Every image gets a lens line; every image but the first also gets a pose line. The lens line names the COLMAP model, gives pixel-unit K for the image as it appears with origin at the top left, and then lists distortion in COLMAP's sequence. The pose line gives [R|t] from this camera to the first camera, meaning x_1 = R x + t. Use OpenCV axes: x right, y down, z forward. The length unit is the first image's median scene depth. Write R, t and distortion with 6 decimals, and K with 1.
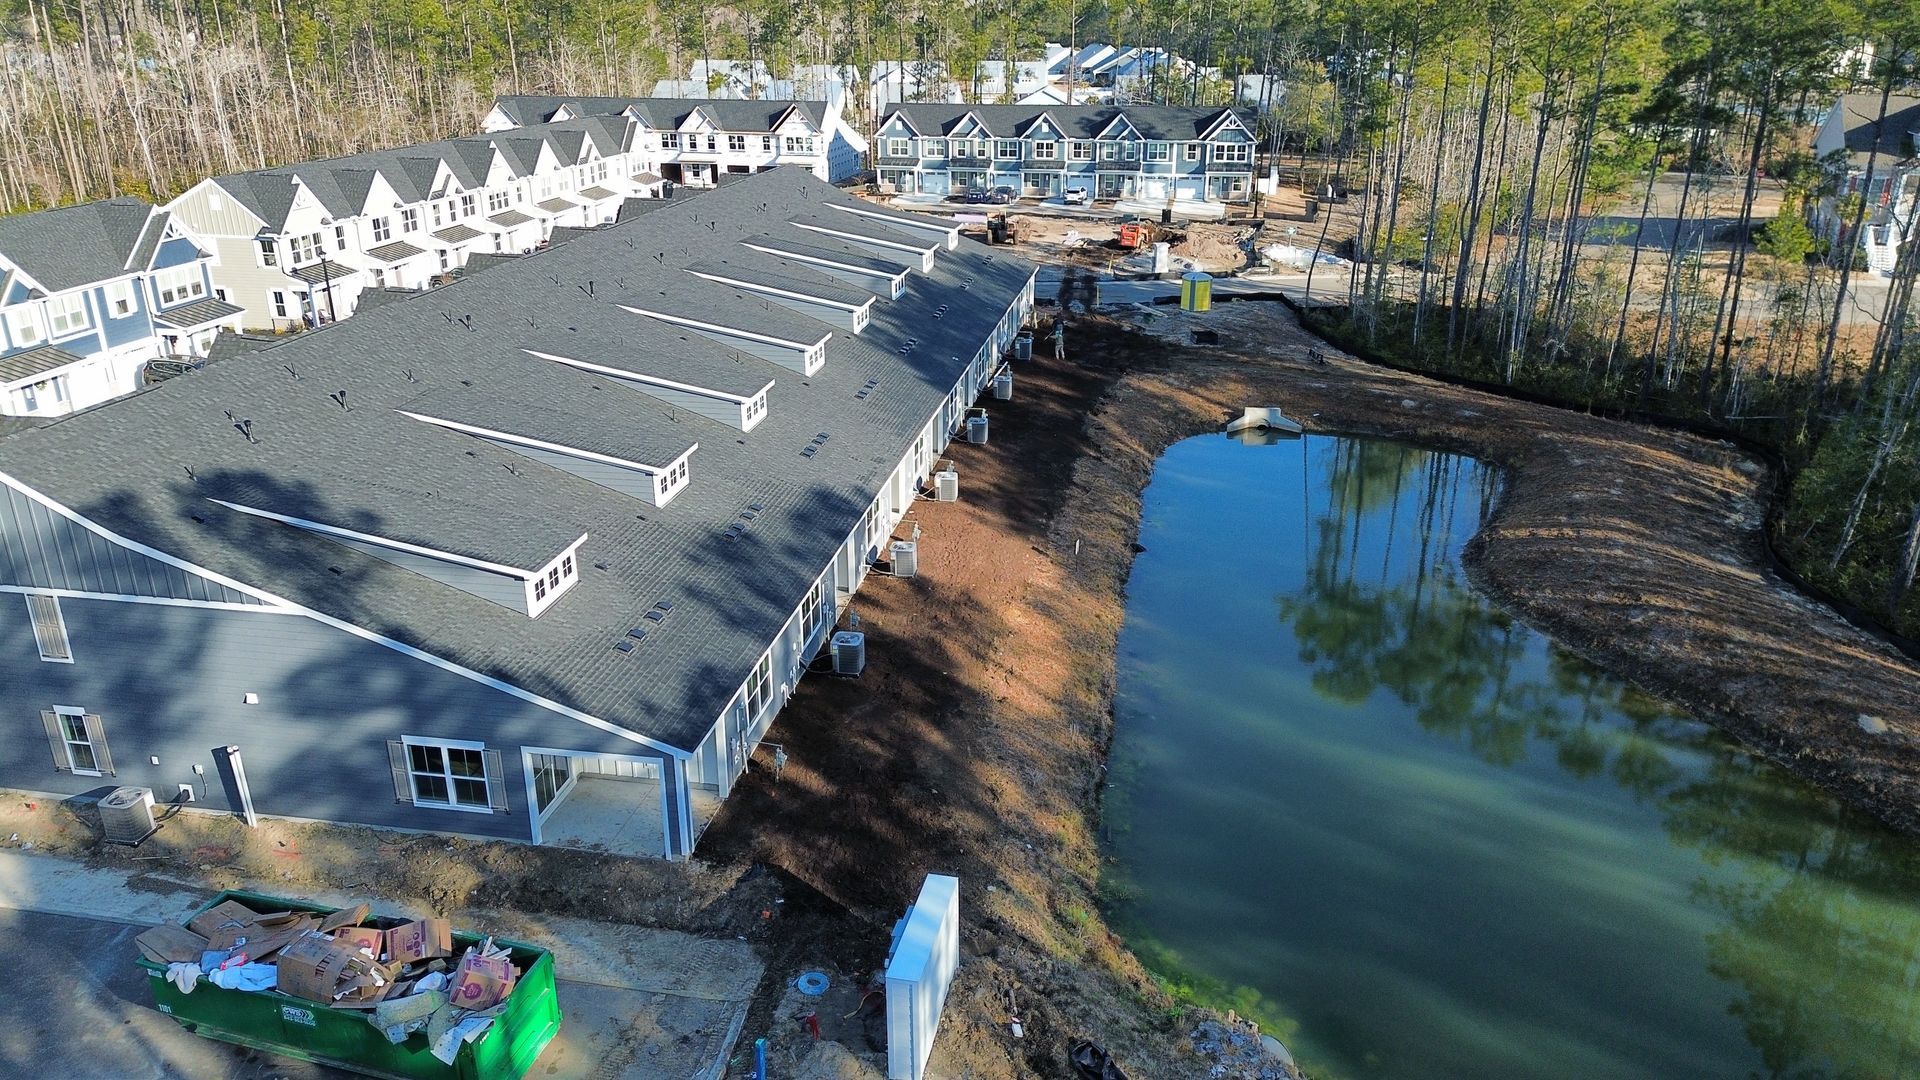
lens RADIAL K [[1359.0, 0, 960.0], [0, 1359.0, 540.0], [0, 0, 1]] dist [0.080909, -0.161568]
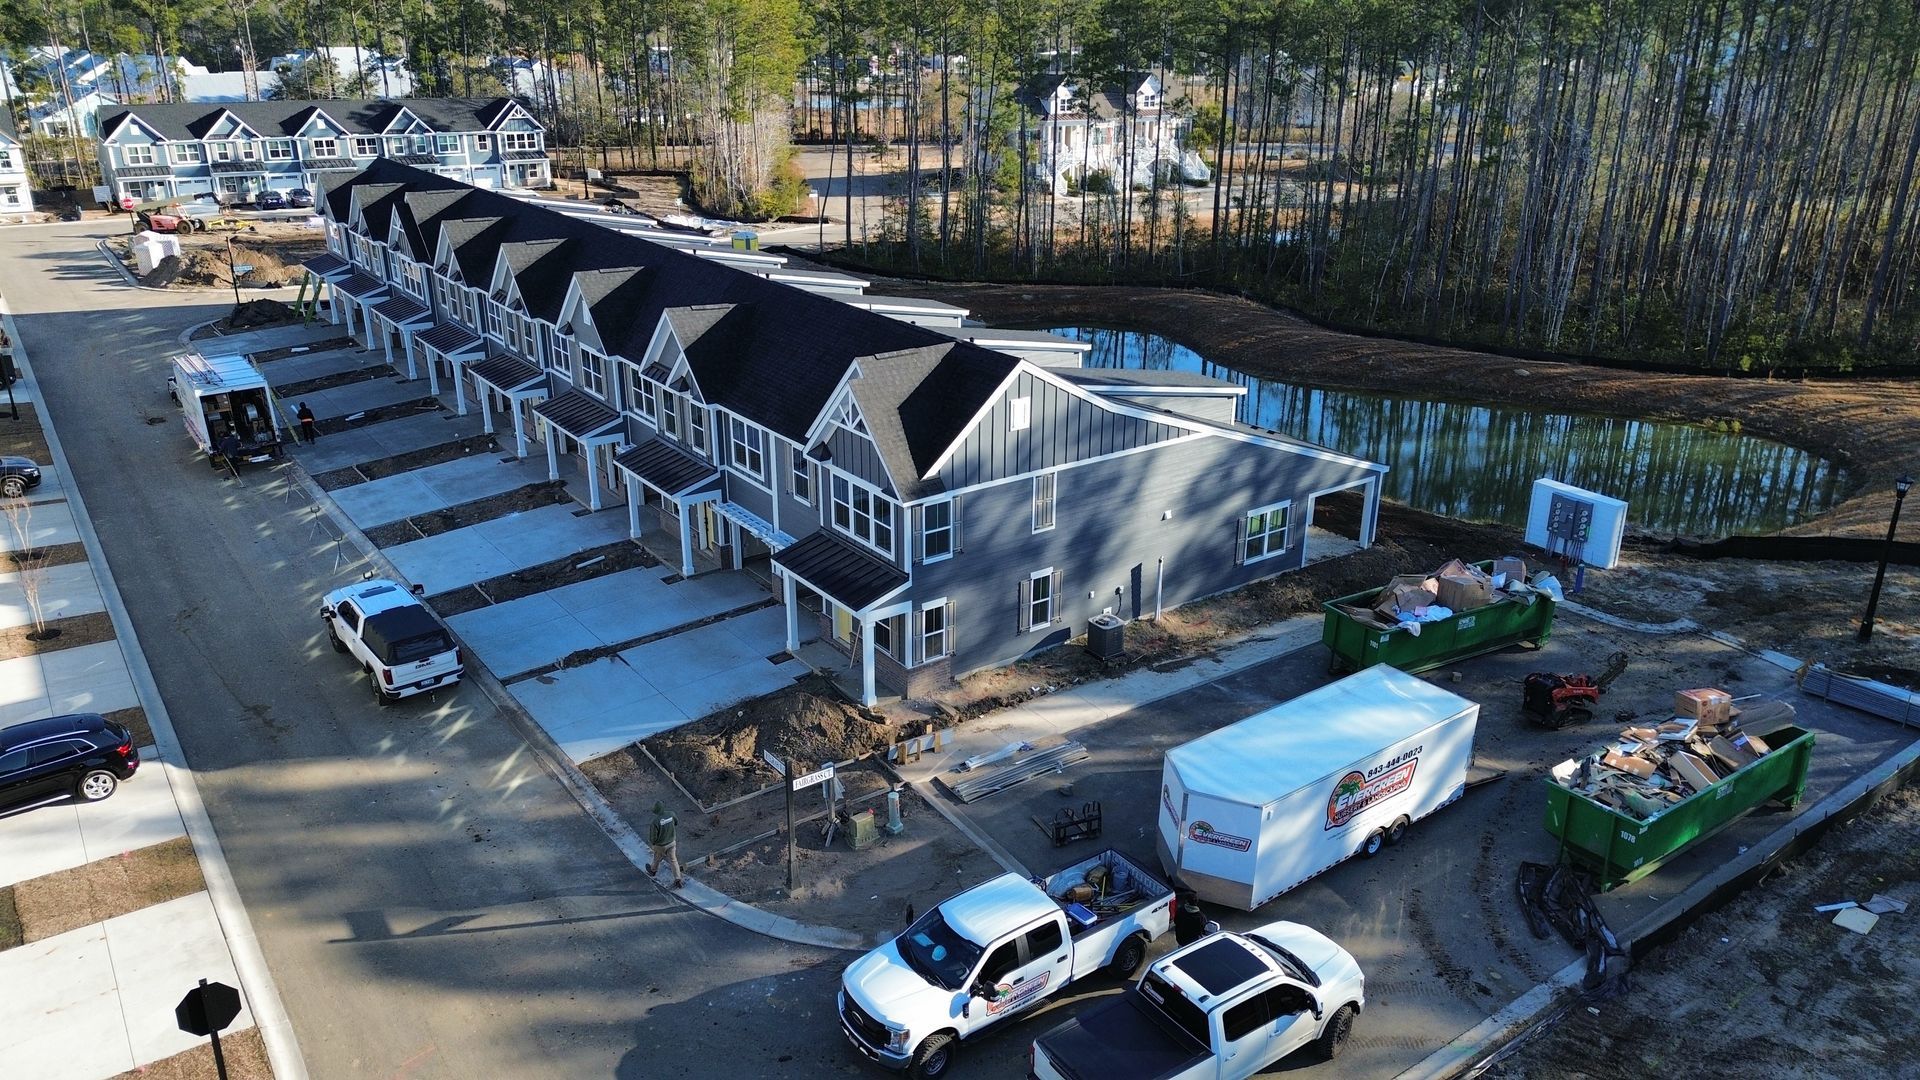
lens RADIAL K [[1350.1, 0, 960.0], [0, 1350.1, 540.0], [0, 0, 1]] dist [0.079716, -0.077949]
pose [[0.693814, -0.253355, 0.674117, -0.345946], [0.253414, 0.962095, 0.100768, -0.009660], [-0.674094, 0.100917, 0.731719, 0.039465]]
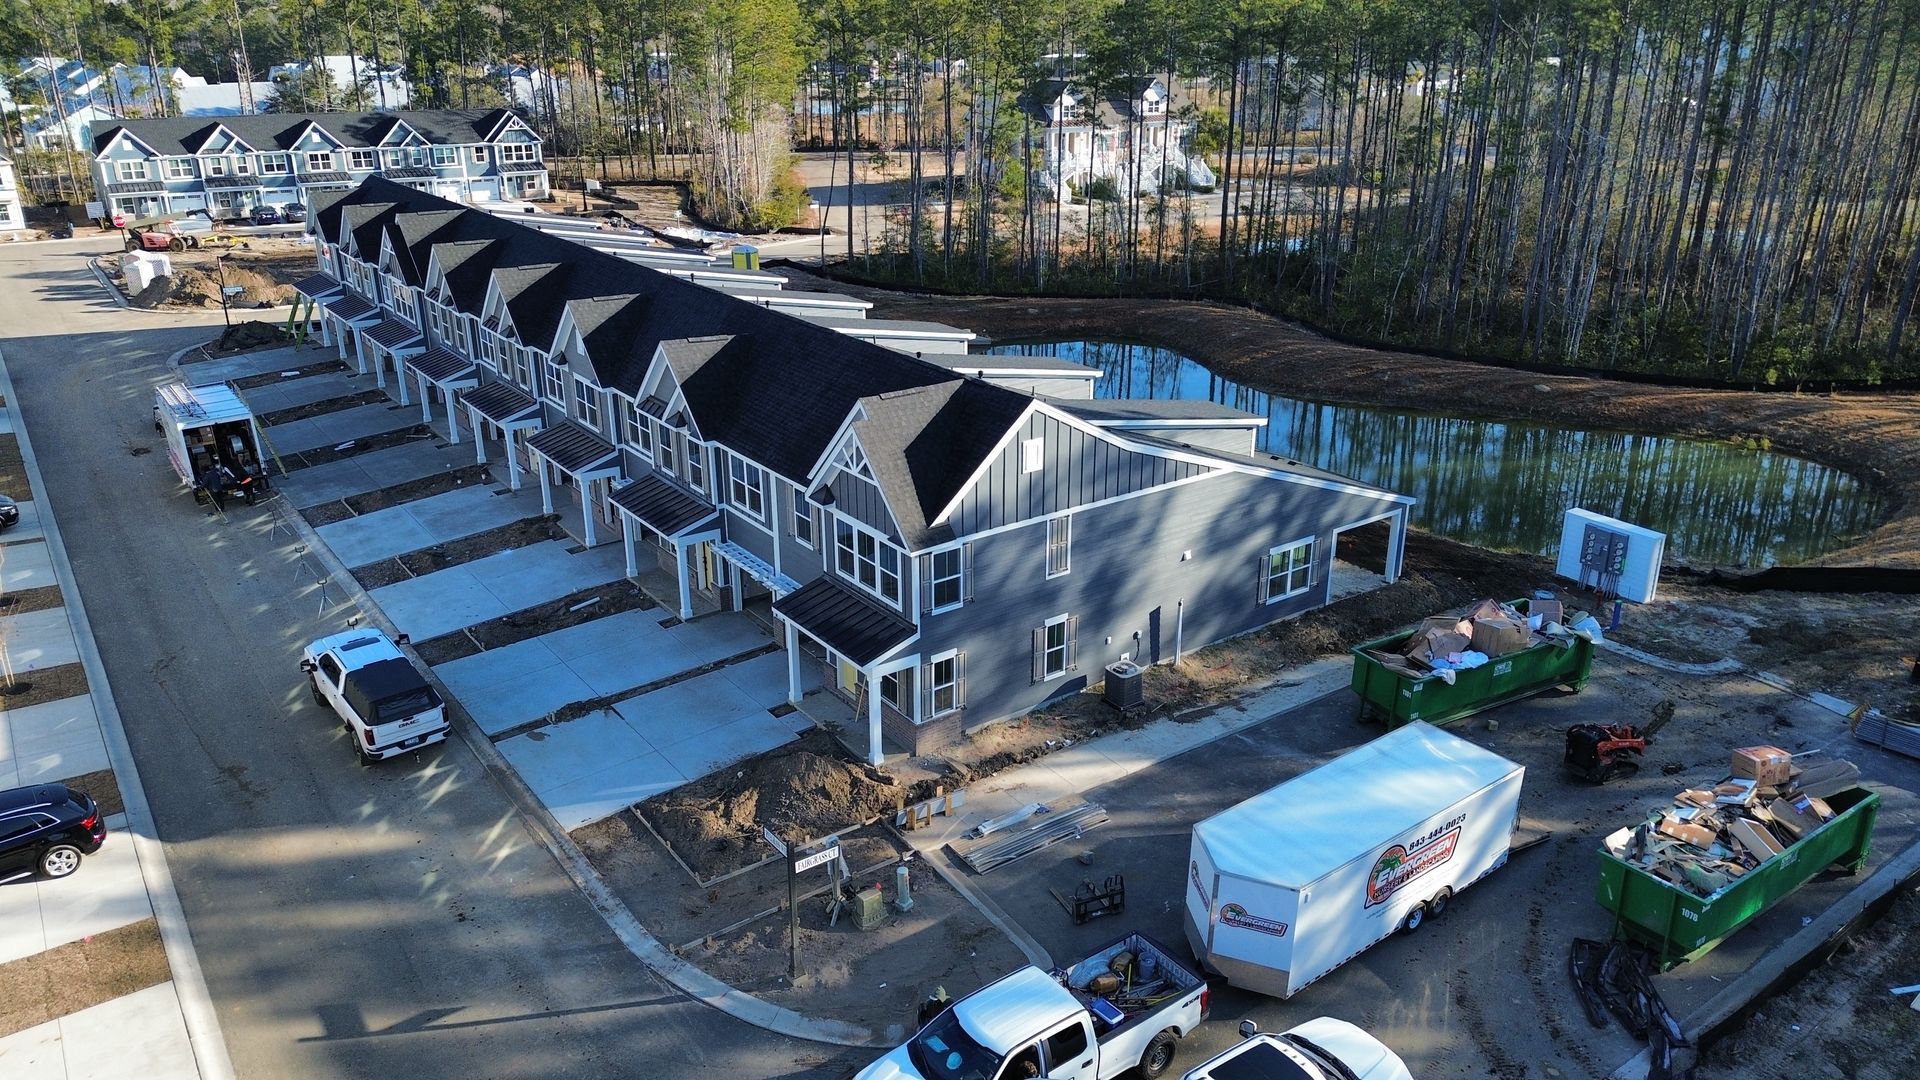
lens RADIAL K [[1350.1, 0, 960.0], [0, 1350.1, 540.0], [0, 0, 1]] dist [0.079716, -0.077949]
pose [[0.693948, -0.257537, 0.672392, -0.335757], [0.260357, 0.960408, 0.099149, -0.017015], [-0.671305, 0.106258, 0.733525, 0.048906]]
